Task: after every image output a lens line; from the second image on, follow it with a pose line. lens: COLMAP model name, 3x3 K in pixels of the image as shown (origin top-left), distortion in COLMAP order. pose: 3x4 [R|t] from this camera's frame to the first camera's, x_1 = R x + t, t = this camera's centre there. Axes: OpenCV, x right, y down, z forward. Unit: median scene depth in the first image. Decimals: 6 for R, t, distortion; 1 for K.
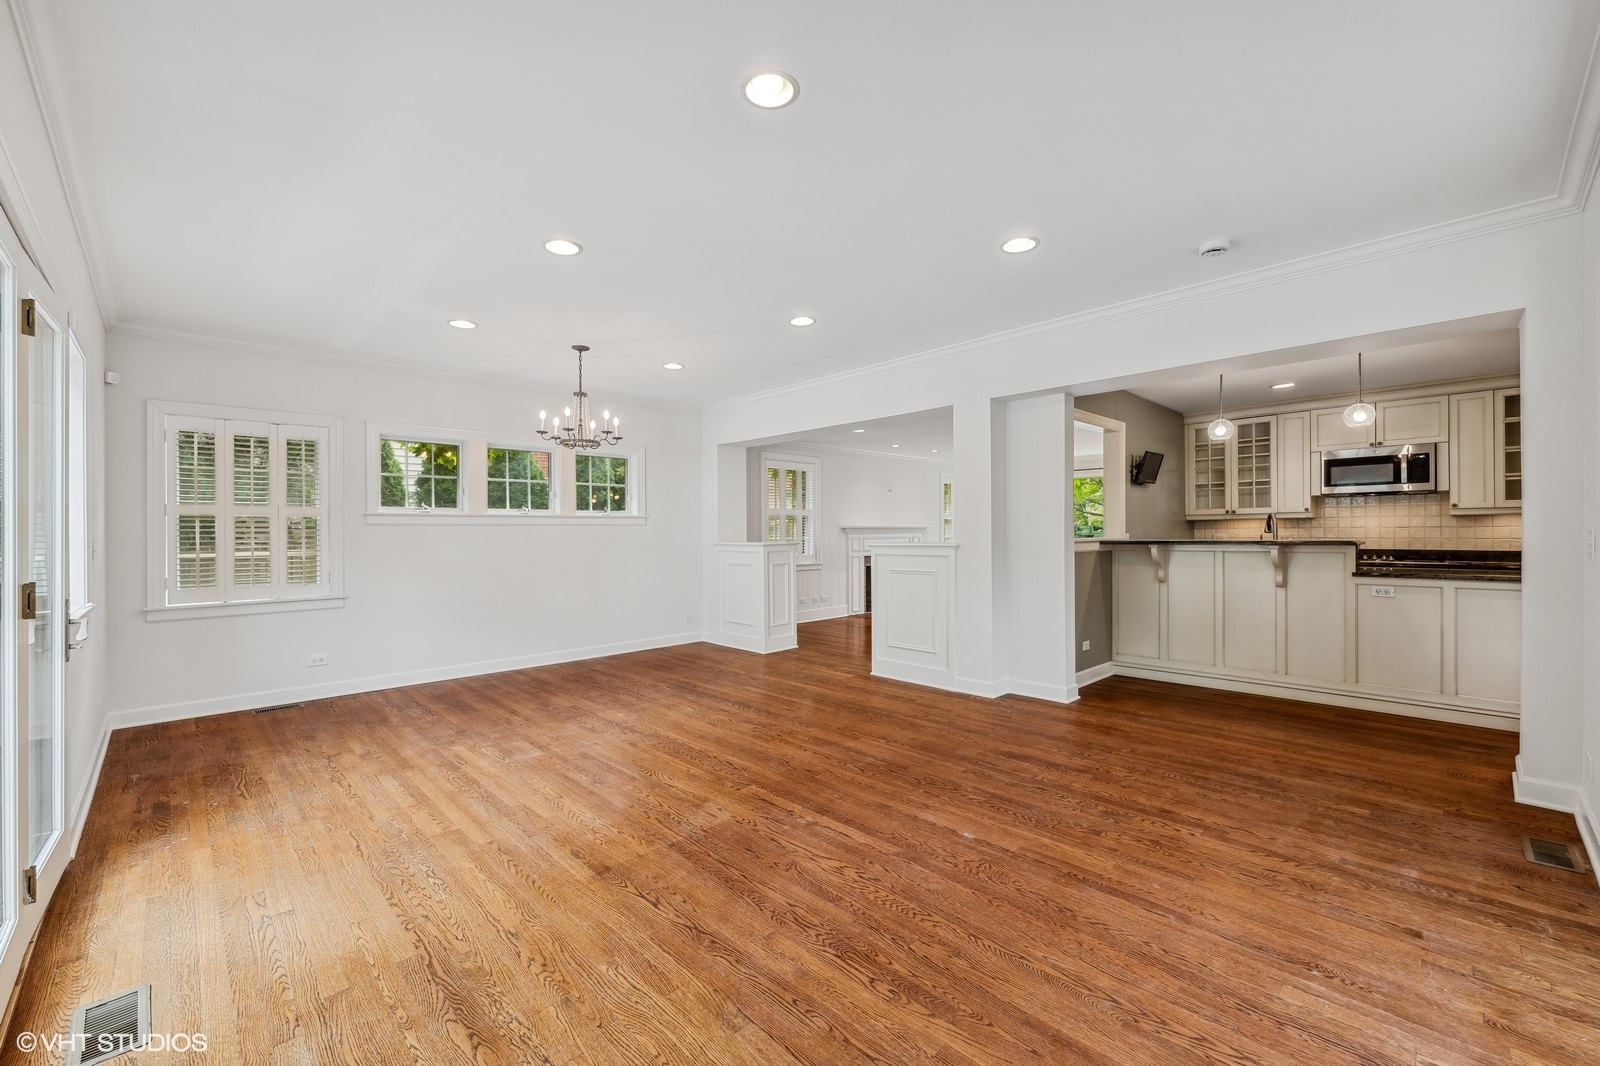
lens RADIAL K [[641.6, 0, 807.2], [0, 641.6, 531.6], [0, 0, 1]] dist [-0.002055, -0.000472]
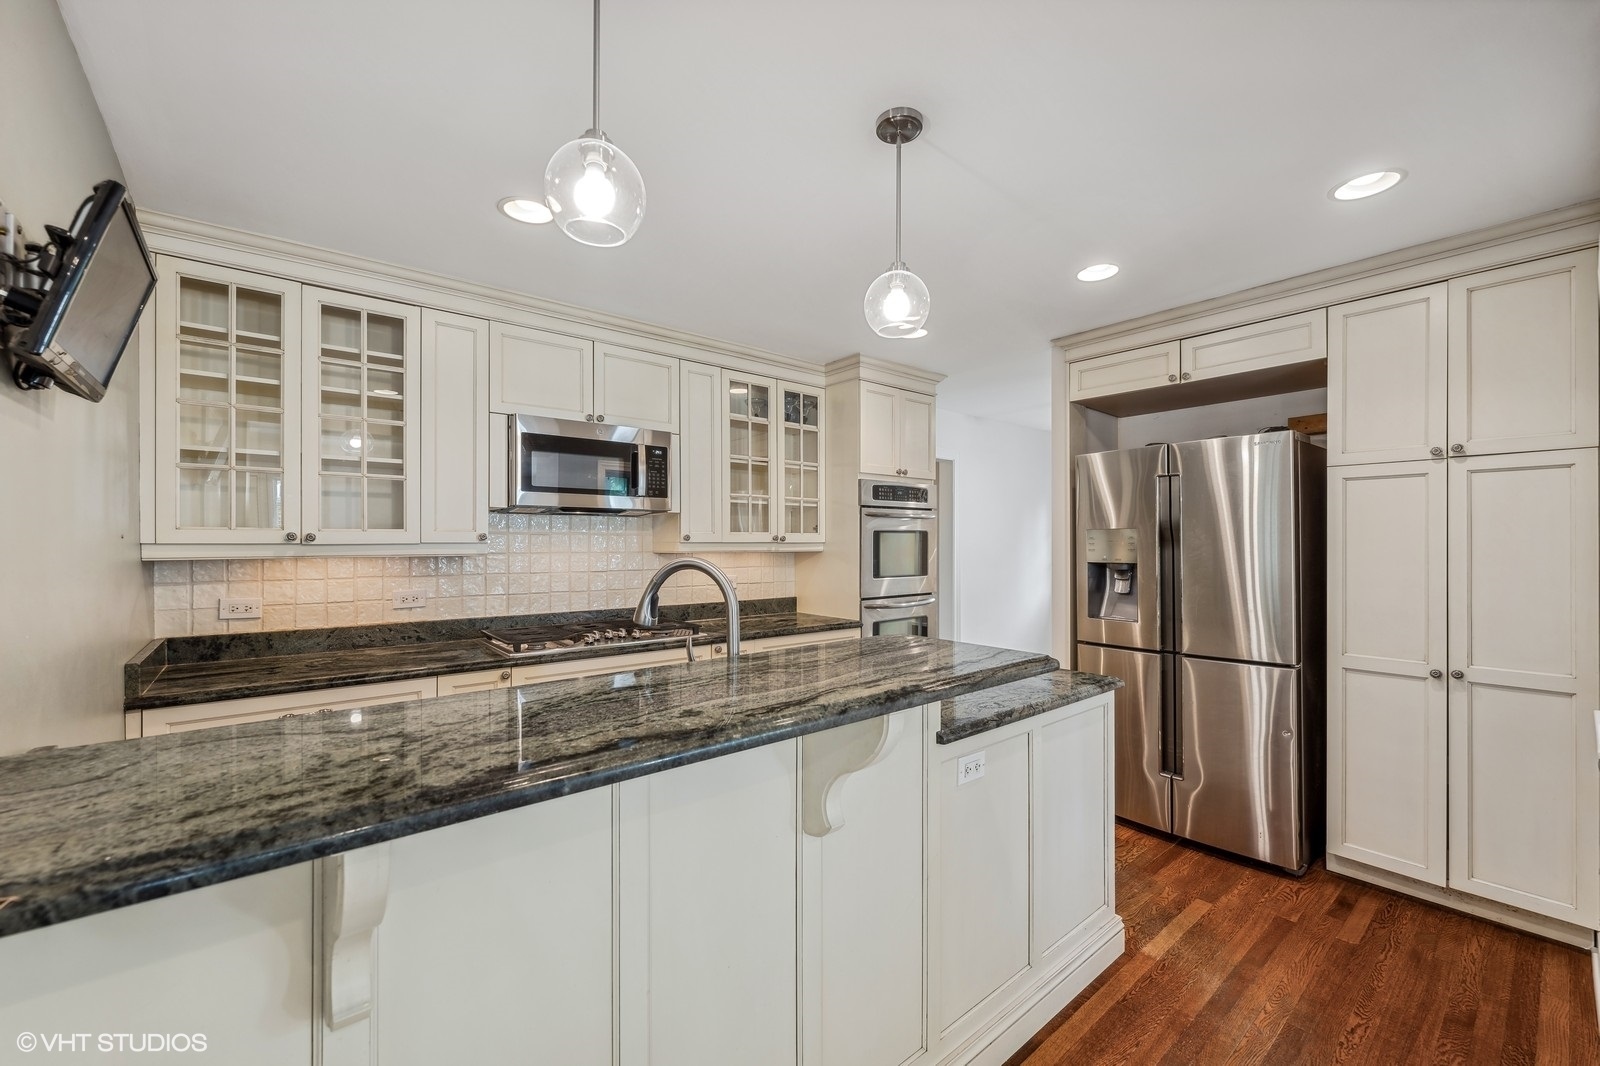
lens RADIAL K [[641.6, 0, 805.5], [0, 641.6, 542.4], [0, 0, 1]] dist [-0.002055, -0.000472]
pose [[0.081327, 0.010996, 0.996627, 0.389062], [-0.000002, 0.999939, -0.011032, -0.028706], [-0.996687, 0.000895, 0.081322, 0.821350]]
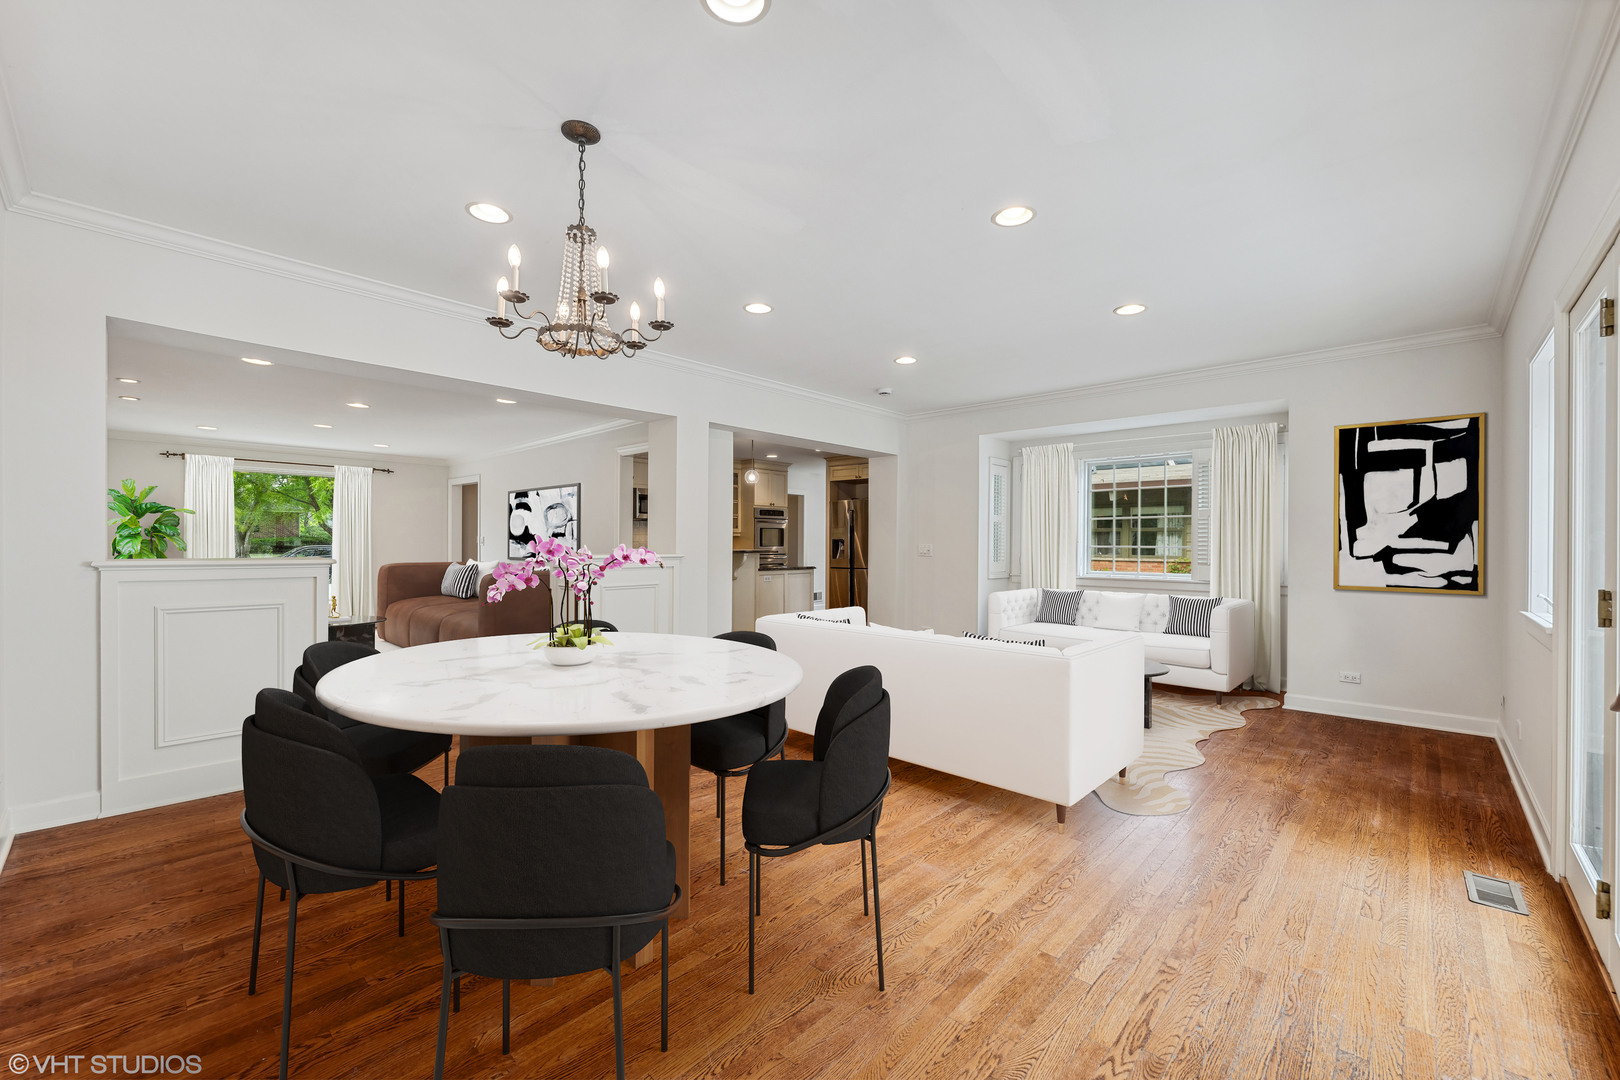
lens RADIAL K [[649.6, 0, 809.5], [0, 649.6, 546.7], [0, 0, 1]] dist [-0.002055, -0.000472]
pose [[-0.031547, 0.003248, 0.999497, -0.699623], [-0.003380, 0.999989, -0.003356, 0.008232], [-0.999497, -0.003484, -0.031536, 0.724341]]
